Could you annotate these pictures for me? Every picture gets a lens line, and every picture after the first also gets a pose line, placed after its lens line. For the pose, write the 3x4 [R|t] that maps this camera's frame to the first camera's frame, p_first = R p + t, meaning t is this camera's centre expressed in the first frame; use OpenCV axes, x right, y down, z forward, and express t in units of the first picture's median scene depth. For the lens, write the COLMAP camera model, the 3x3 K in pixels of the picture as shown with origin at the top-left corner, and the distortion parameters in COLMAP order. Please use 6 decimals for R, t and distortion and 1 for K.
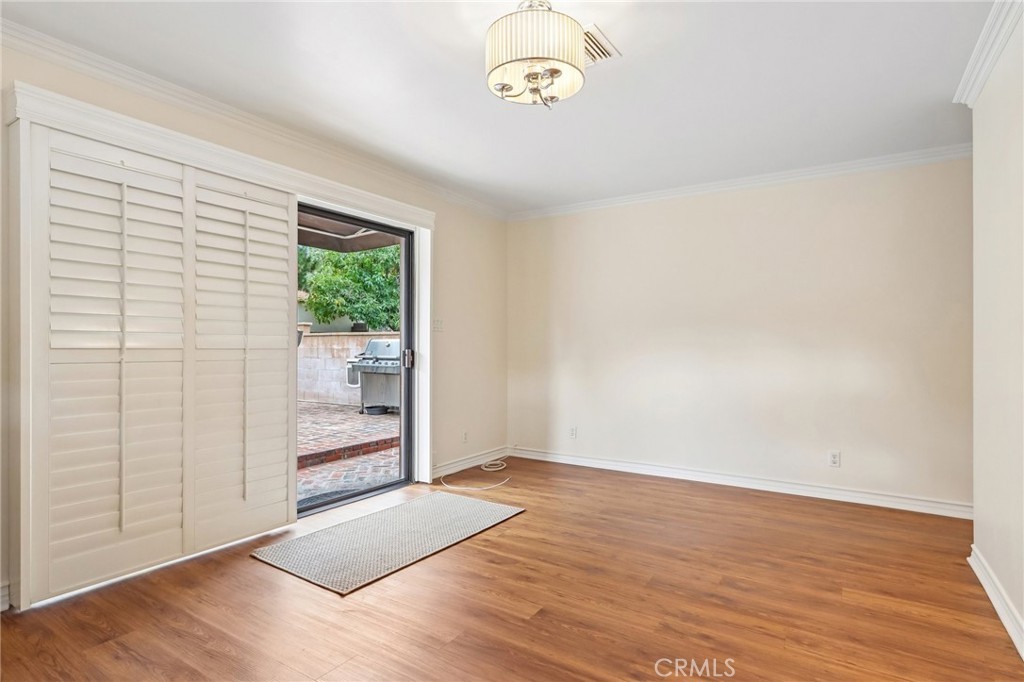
lens RADIAL K [[532.9, 0, 493.7], [0, 532.9, 348.0], [0, 0, 1]] dist [-0.016580, 0.000484]
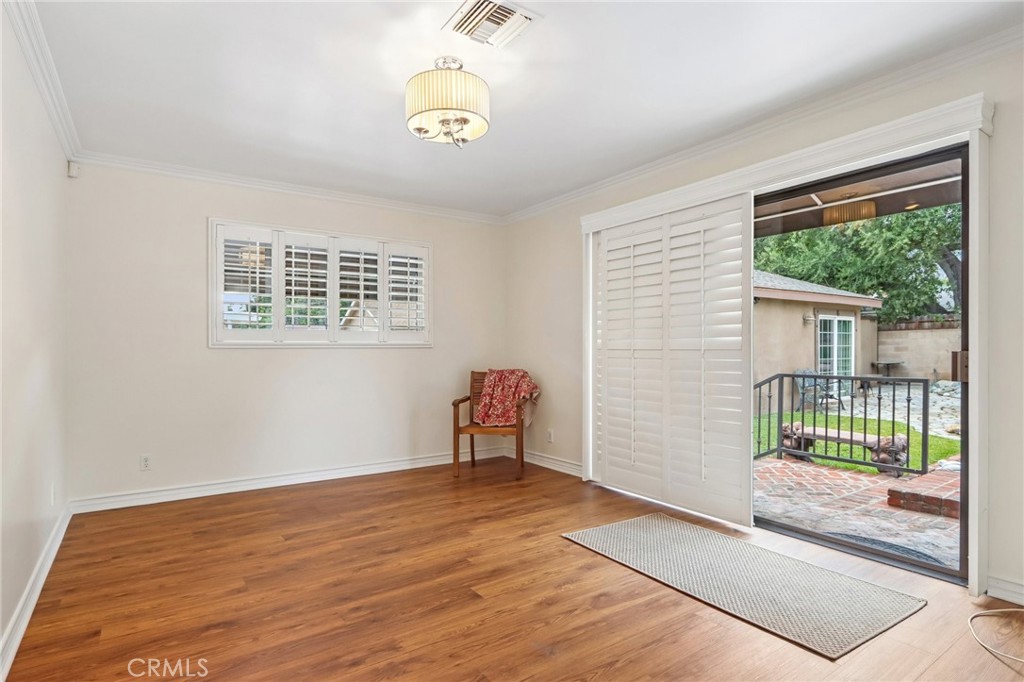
lens RADIAL K [[532.8, 0, 512.1], [0, 532.8, 353.9], [0, 0, 1]] dist [-0.020294, 0.000343]
pose [[-0.366453, 0.000526, -0.930436, 0.960743], [0.003309, 0.999994, -0.000738, 0.010537], [0.930431, -0.003349, -0.366453, 1.326492]]
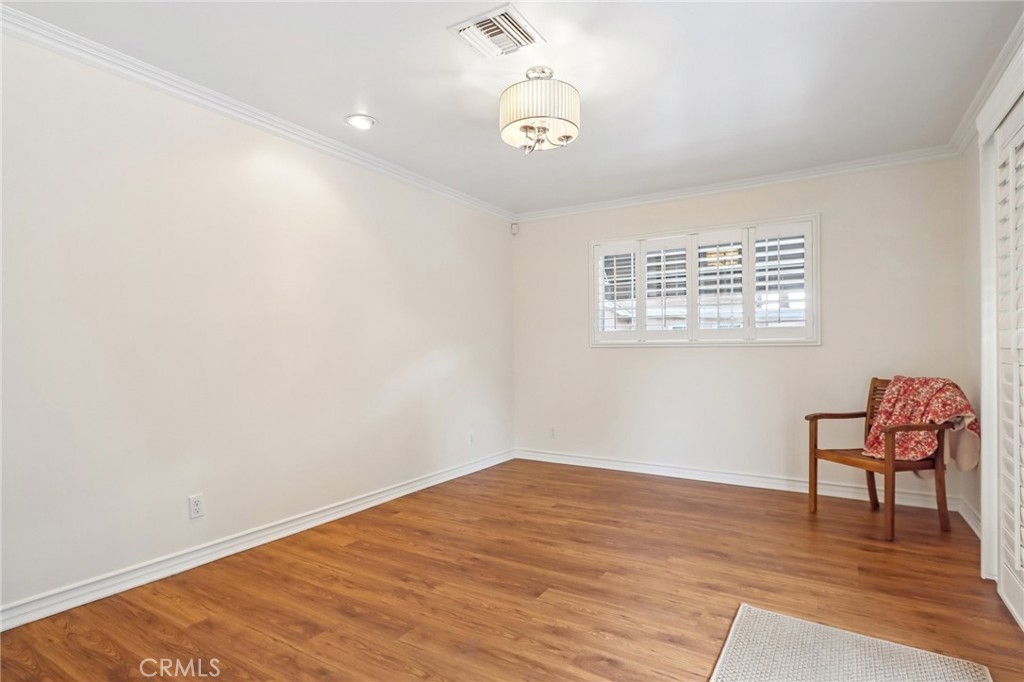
lens RADIAL K [[532.9, 0, 493.7], [0, 532.9, 348.0], [0, 0, 1]] dist [-0.016580, 0.000484]
pose [[-0.999740, -0.004771, -0.022289, 0.186153], [-0.004650, 0.999974, -0.005453, 0.004933], [0.022315, -0.005348, -0.999737, 1.885491]]
